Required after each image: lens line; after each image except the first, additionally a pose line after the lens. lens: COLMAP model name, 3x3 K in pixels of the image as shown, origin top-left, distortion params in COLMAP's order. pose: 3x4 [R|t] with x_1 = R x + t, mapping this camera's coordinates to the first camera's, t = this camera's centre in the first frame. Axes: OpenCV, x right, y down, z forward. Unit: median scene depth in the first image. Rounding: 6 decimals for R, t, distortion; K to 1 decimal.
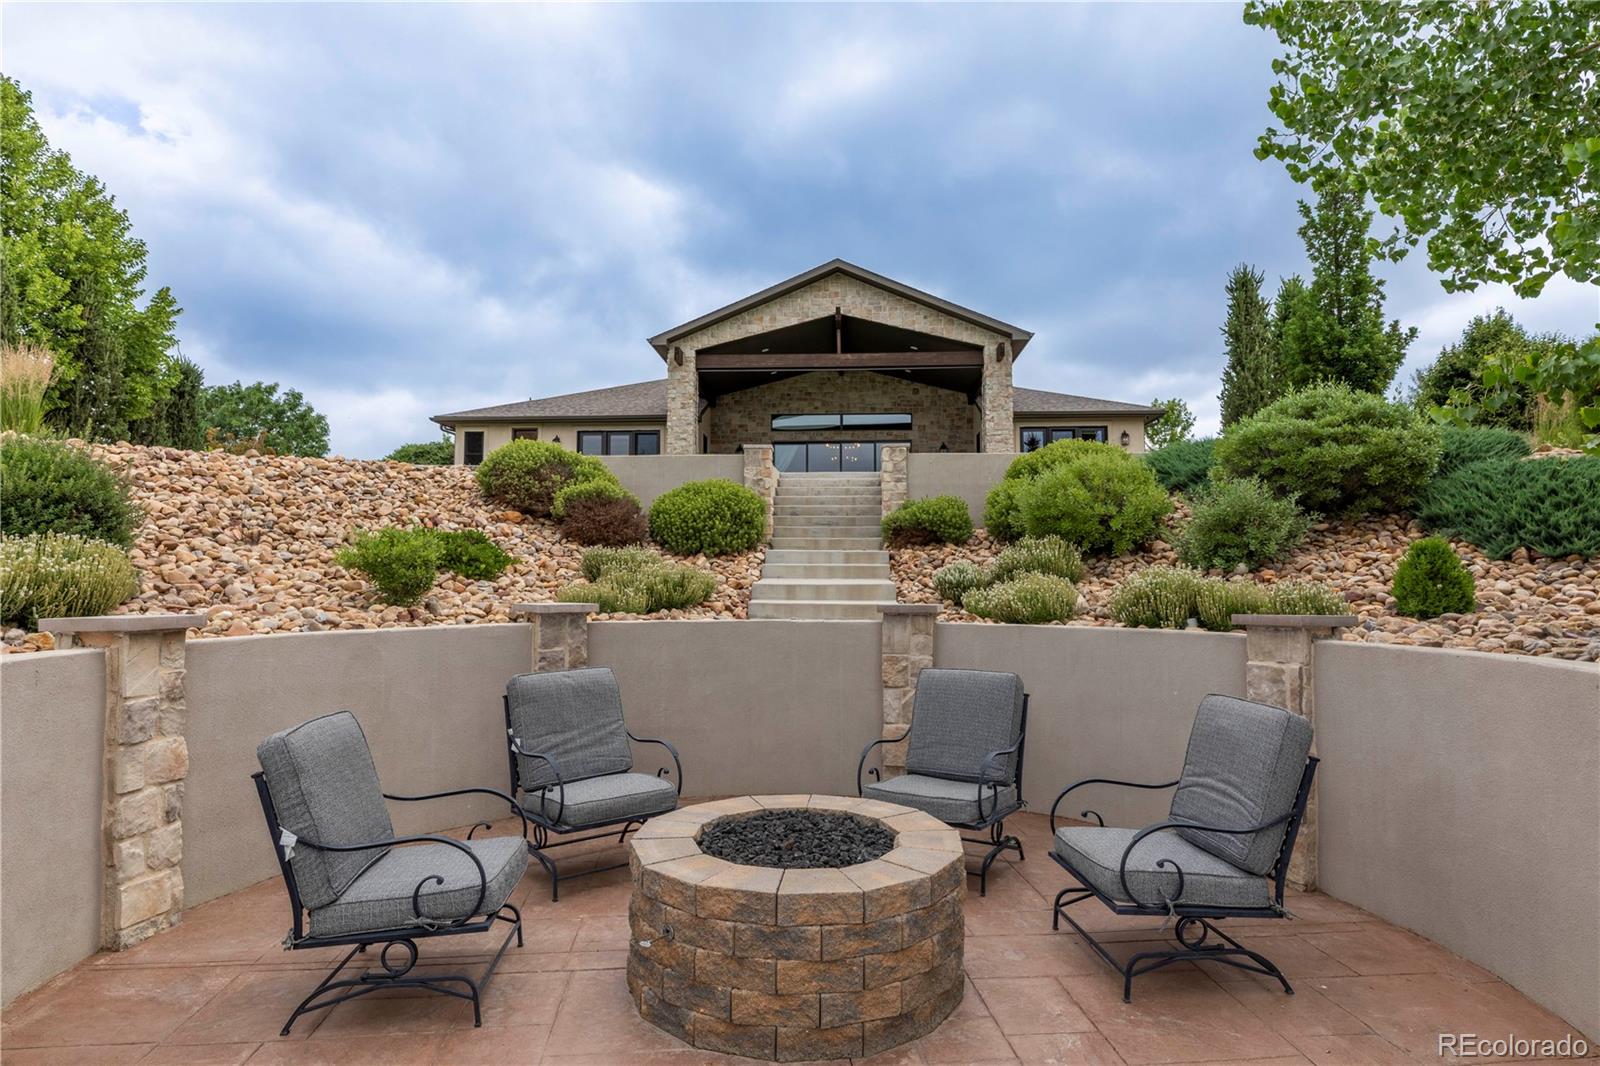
lens RADIAL K [[912.8, 0, 801.4], [0, 912.8, 536.6], [0, 0, 1]] dist [-0.003457, -0.000054]
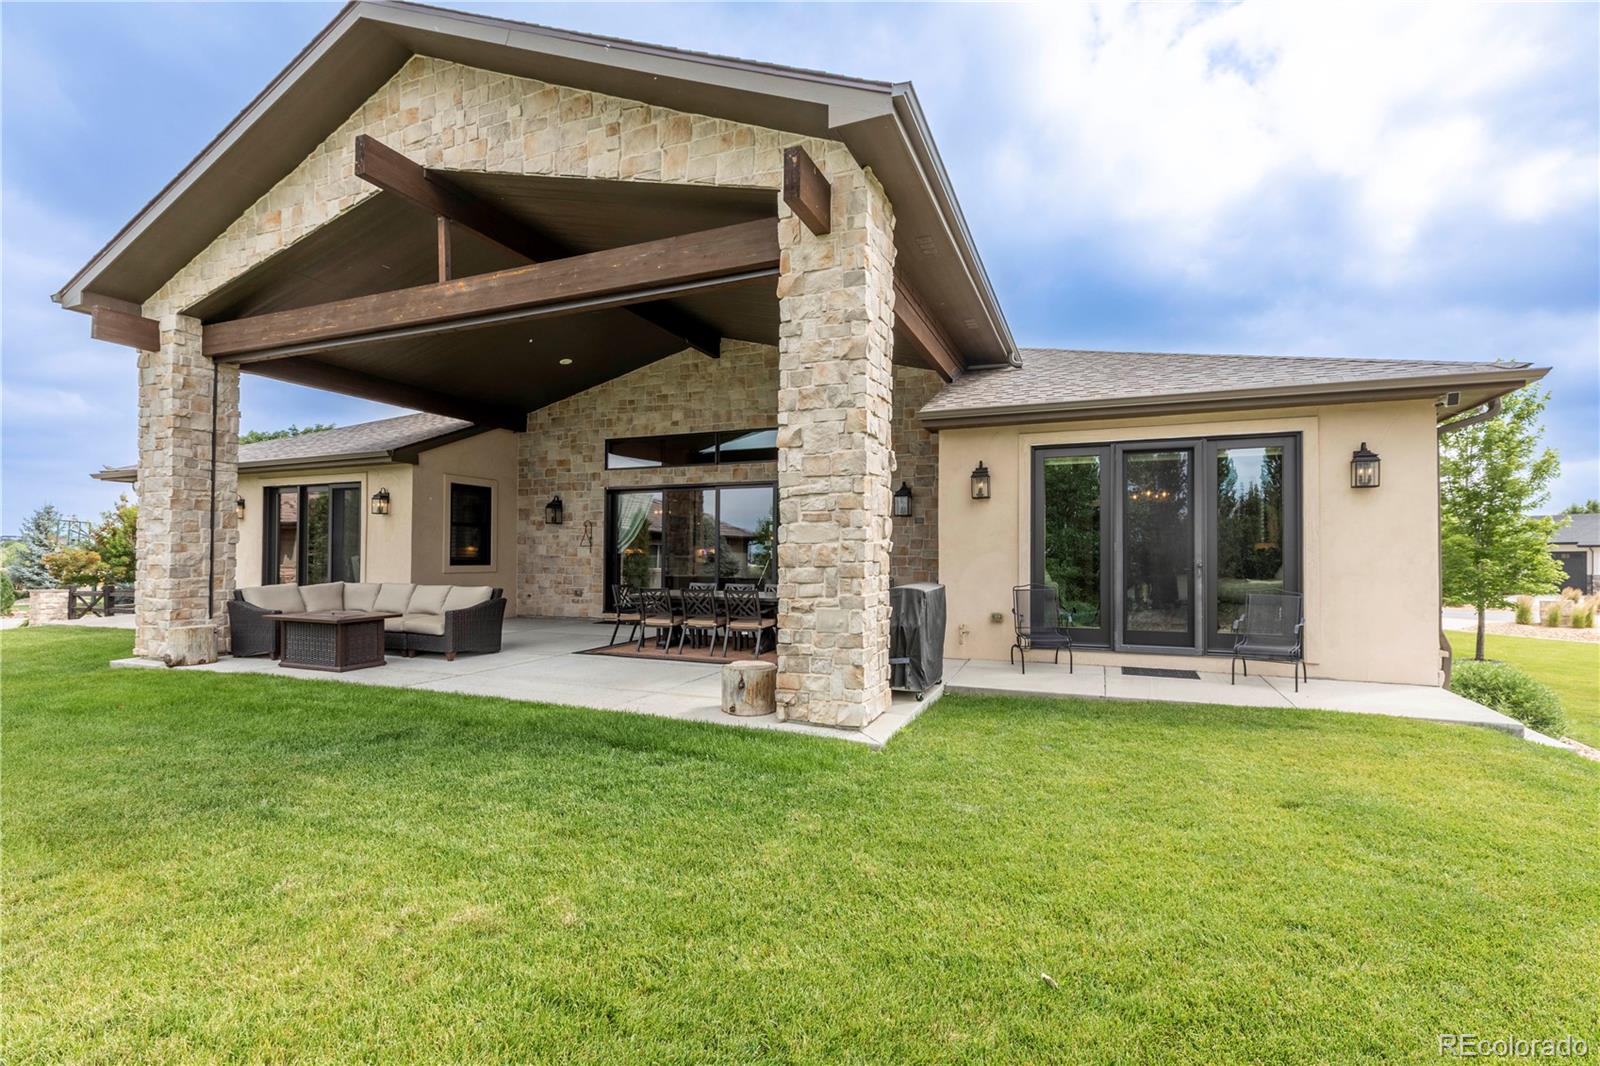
lens RADIAL K [[719.9, 0, 797.6], [0, 719.9, 537.0], [0, 0, 1]] dist [0.005064, 0.000251]
pose [[0.948171, -0.006461, -0.317695, 0.244332], [0.013238, 0.999728, 0.019176, -0.090725], [0.317485, -0.022388, 0.947999, 0.690407]]
